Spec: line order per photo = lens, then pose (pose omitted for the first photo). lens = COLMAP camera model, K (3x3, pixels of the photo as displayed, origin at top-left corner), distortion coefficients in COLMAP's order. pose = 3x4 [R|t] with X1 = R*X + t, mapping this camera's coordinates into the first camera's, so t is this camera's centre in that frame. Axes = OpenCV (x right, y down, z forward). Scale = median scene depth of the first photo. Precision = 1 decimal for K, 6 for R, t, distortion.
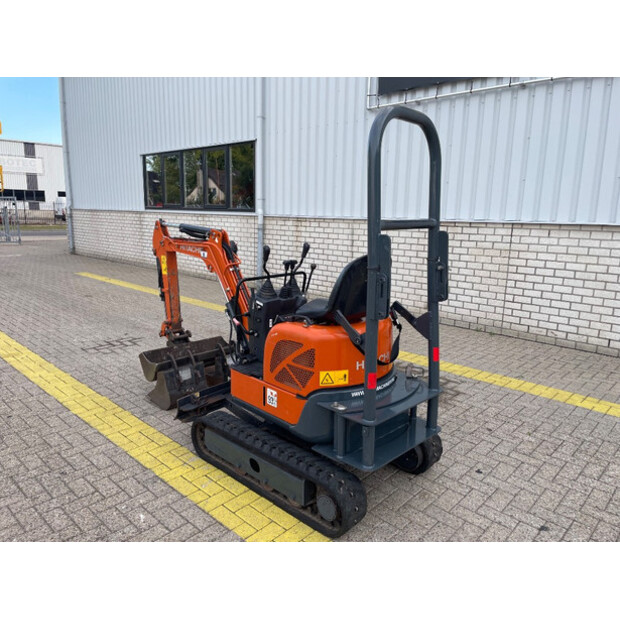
lens RADIAL K [[467.7, 0, 307.5], [0, 467.7, 305.2], [0, 0, 1]] dist [0.089083, -0.114536]
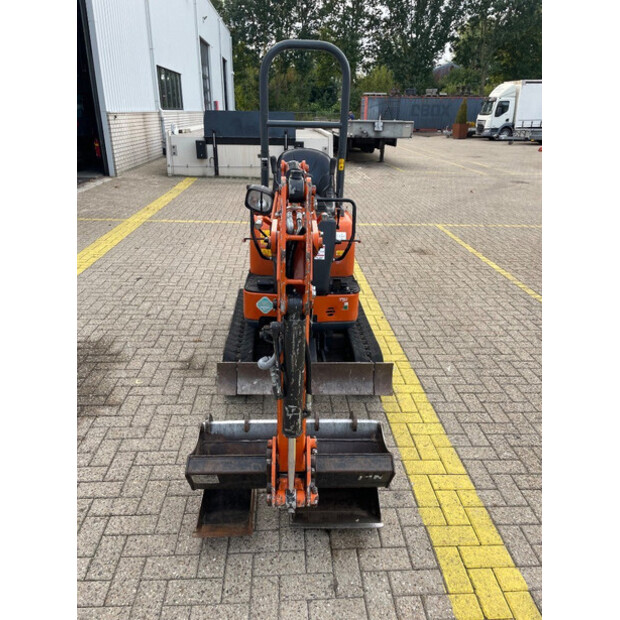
lens RADIAL K [[467.7, 0, 309.7], [0, 467.7, 308.9], [0, 0, 1]] dist [0.089083, -0.114536]
pose [[-0.726617, -0.293413, 0.621238, -0.476332], [0.104516, 0.846490, 0.522045, -0.240371], [-0.679046, 0.444256, -0.584408, 1.119939]]
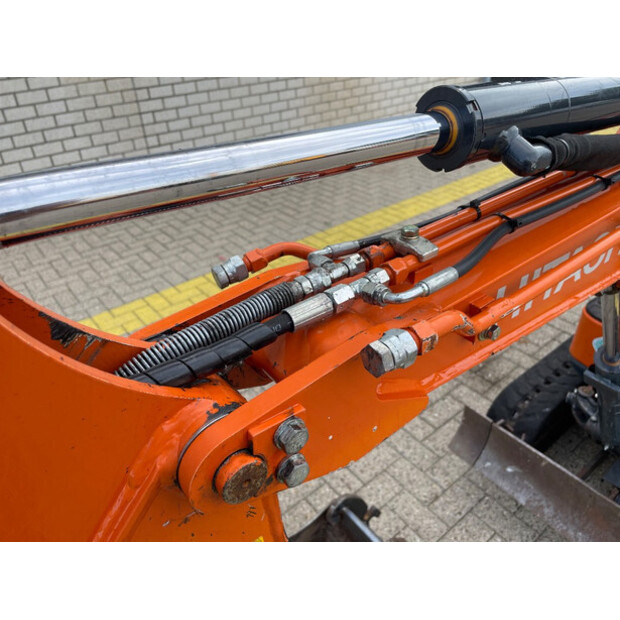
lens RADIAL K [[467.7, 0, 311.3], [0, 467.7, 300.2], [0, 0, 1]] dist [0.089083, -0.114536]
pose [[0.134449, -0.552447, 0.822633, -0.306361], [0.234898, 0.824277, 0.515160, -0.171278], [-0.962677, 0.123972, 0.240592, 0.903149]]
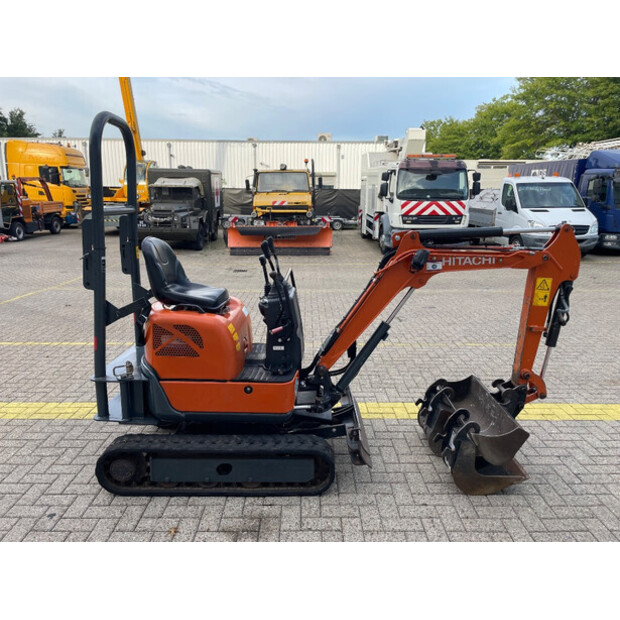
lens RADIAL K [[467.7, 0, 307.8], [0, 467.7, 307.9], [0, 0, 1]] dist [0.089083, -0.114536]
pose [[-0.723918, 0.135506, -0.676448, 0.372865], [-0.154545, 0.923748, 0.350435, -0.232602], [0.672353, 0.358228, -0.647776, 1.159124]]
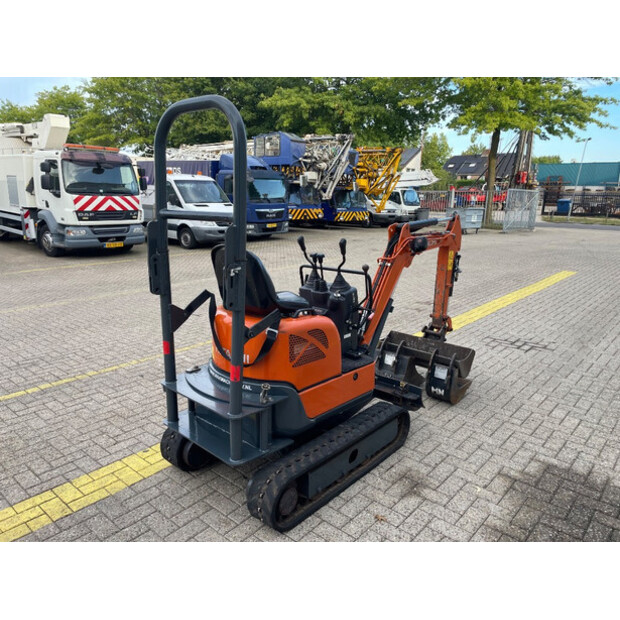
lens RADIAL K [[467.7, 0, 307.9], [0, 467.7, 307.5], [0, 0, 1]] dist [0.089083, -0.114536]
pose [[0.036260, 0.214990, -0.975943, 0.643850], [-0.206152, 0.957189, 0.203200, -0.123652], [0.977848, 0.193825, 0.079028, 0.625046]]
